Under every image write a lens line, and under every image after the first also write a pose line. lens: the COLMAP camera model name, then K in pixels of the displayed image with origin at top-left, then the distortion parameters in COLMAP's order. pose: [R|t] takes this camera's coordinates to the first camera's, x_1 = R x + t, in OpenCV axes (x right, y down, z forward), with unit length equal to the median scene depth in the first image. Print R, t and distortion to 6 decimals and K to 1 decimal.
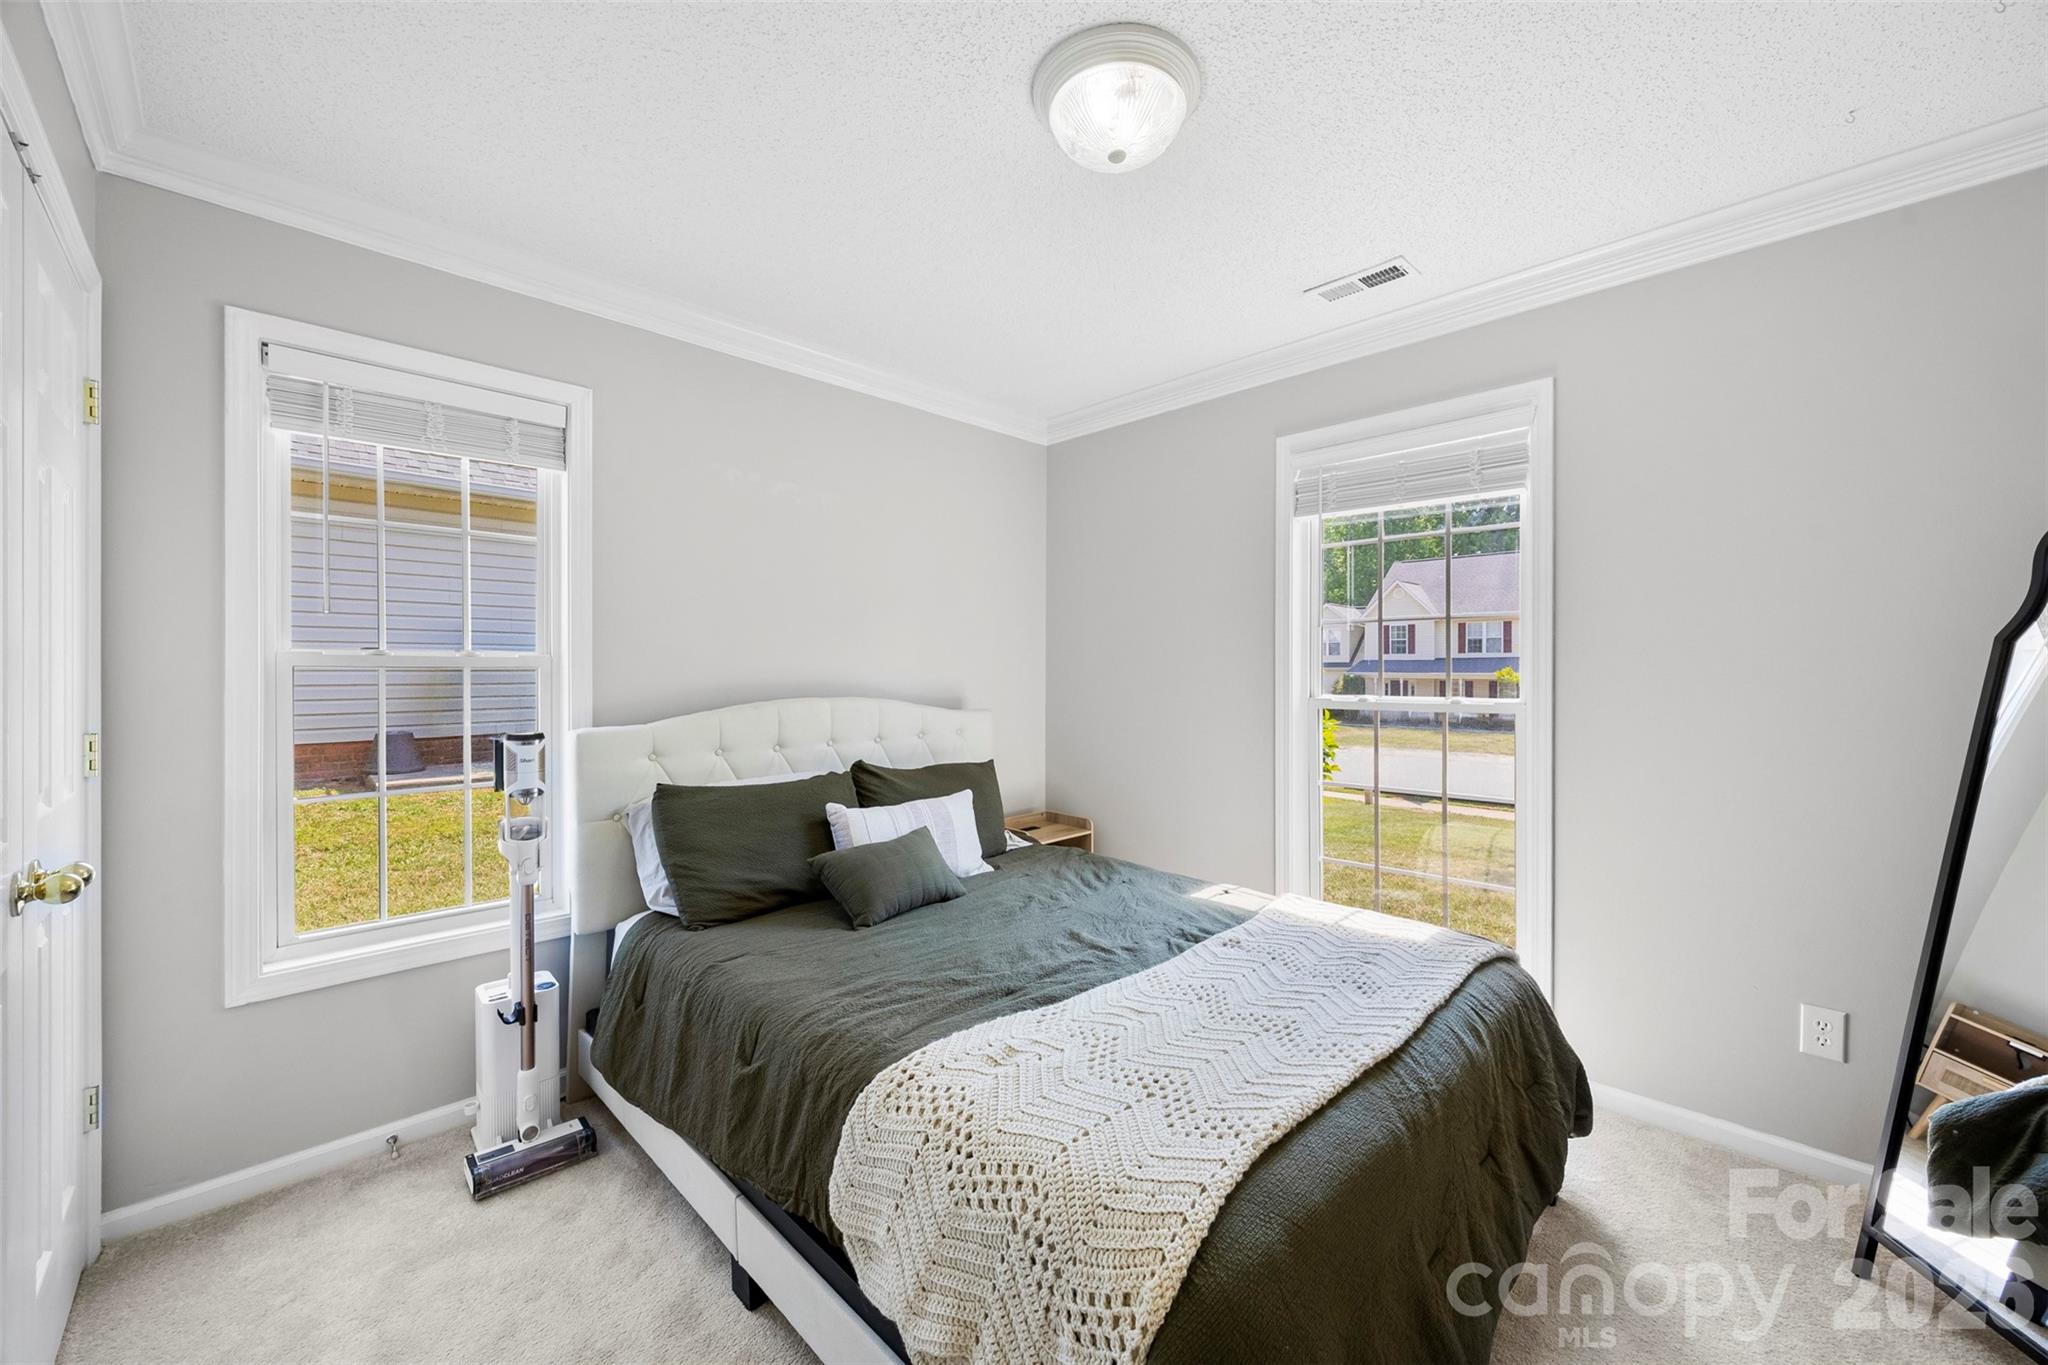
lens RADIAL K [[789.2, 0, 1037.3], [0, 789.2, 682.1], [0, 0, 1]] dist [-0.000762, 0.000323]
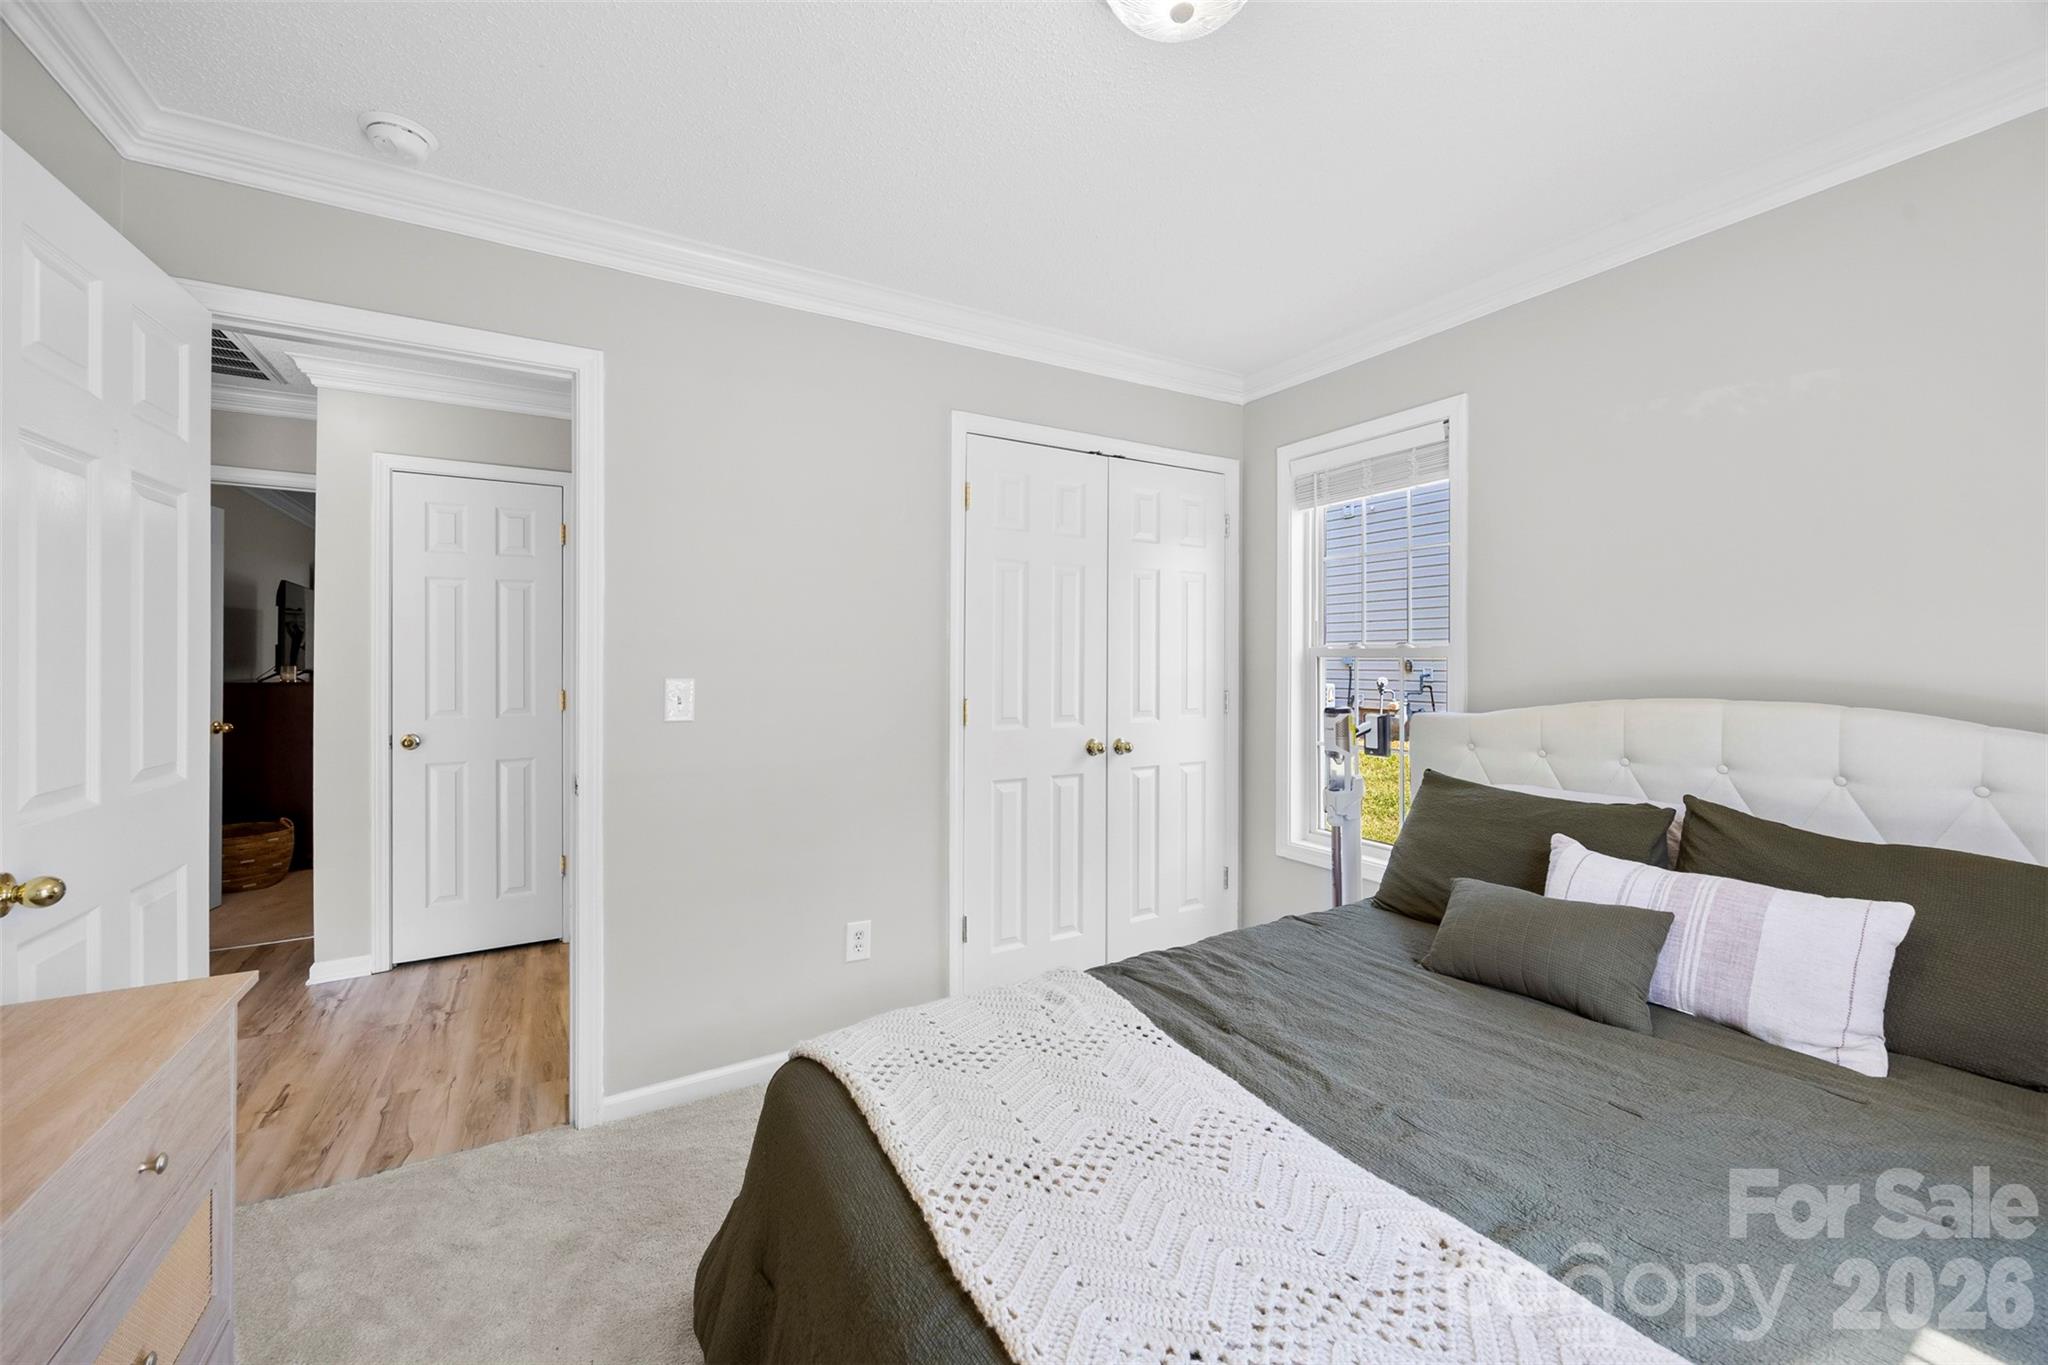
lens RADIAL K [[789.2, 0, 1036.9], [0, 789.2, 664.3], [0, 0, 1]] dist [-0.000762, 0.000323]
pose [[-0.239122, 0.011243, -0.970924, 0.723142], [-0.009649, 0.999856, 0.013955, -0.019583], [0.970942, 0.012705, -0.238979, 0.838324]]
